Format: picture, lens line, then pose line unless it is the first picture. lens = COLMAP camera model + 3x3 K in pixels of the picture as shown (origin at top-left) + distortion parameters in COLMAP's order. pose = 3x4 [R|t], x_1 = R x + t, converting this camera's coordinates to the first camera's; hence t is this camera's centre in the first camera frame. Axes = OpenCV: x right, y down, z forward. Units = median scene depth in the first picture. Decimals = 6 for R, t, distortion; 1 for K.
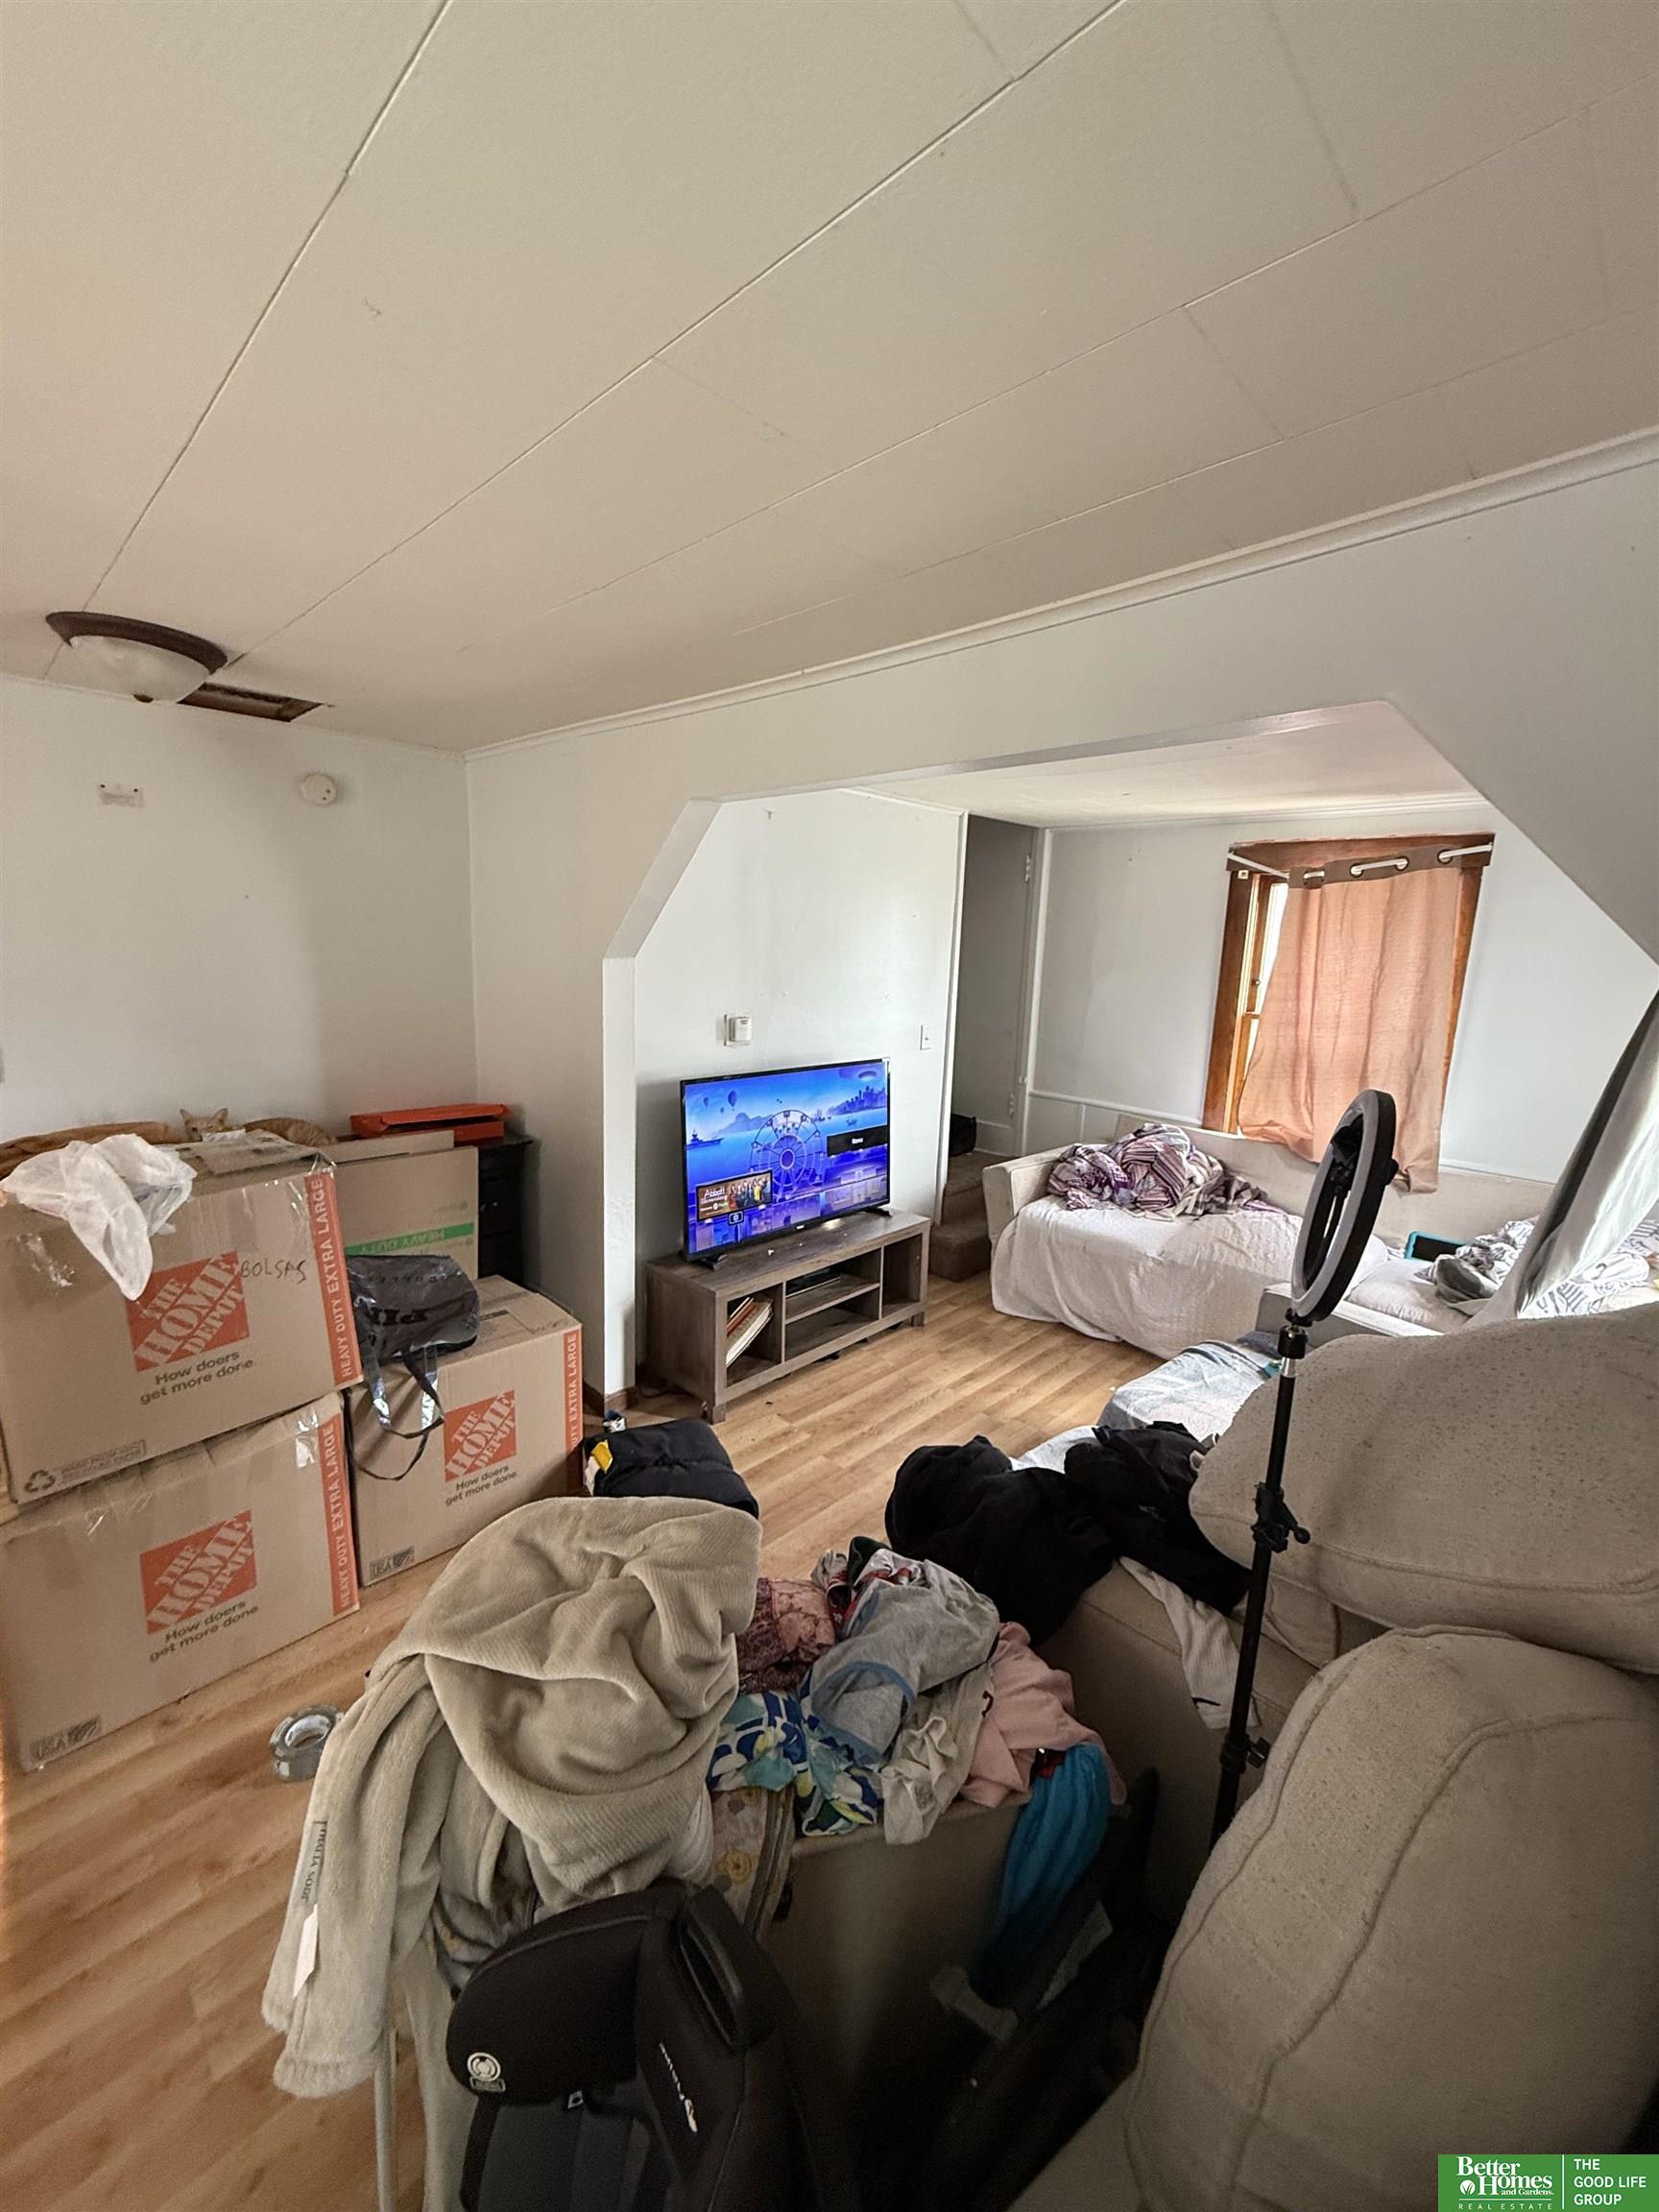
lens RADIAL K [[882.1, 0, 830.1], [0, 882.1, 1099.1], [0, 0, 1]] dist [0.000096, 0.000033]
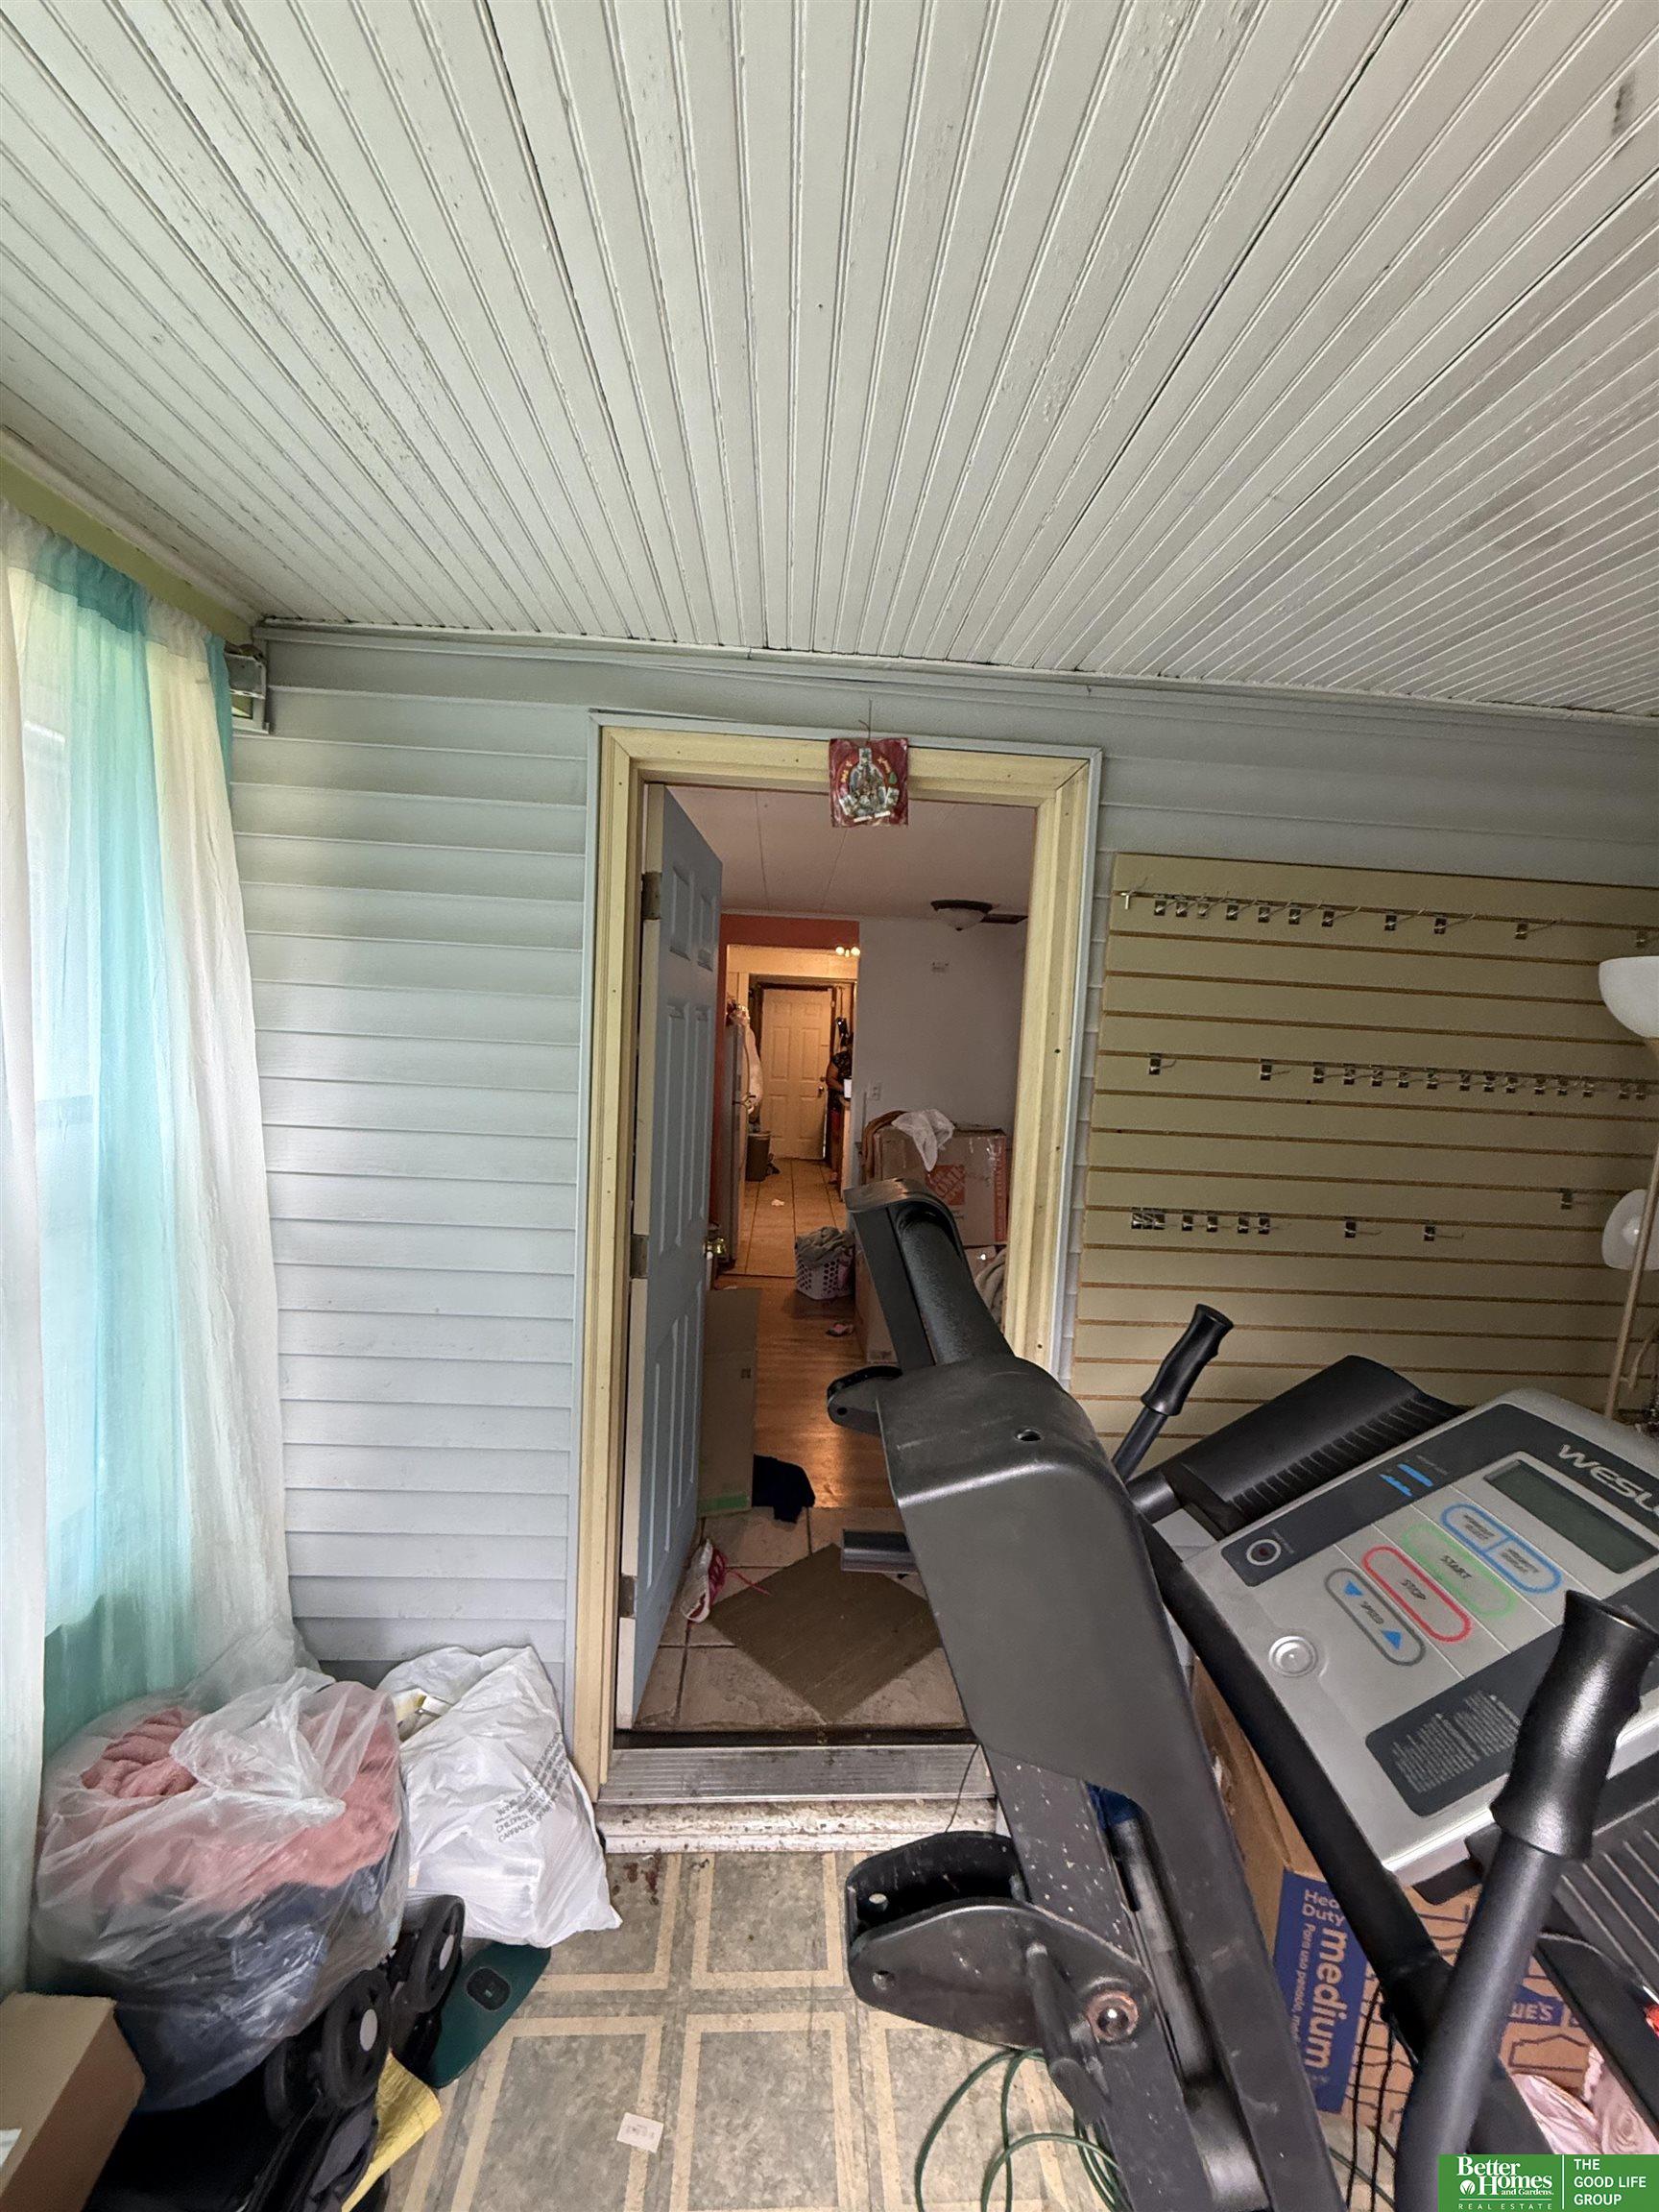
lens RADIAL K [[882.1, 0, 830.1], [0, 882.1, 1099.1], [0, 0, 1]] dist [0.000096, 0.000033]
pose [[0.738347, 0.049129, -0.672630, 0.559389], [-0.139360, 0.986932, -0.080891, 0.221427], [0.659866, 0.153464, 0.735545, -0.875015]]
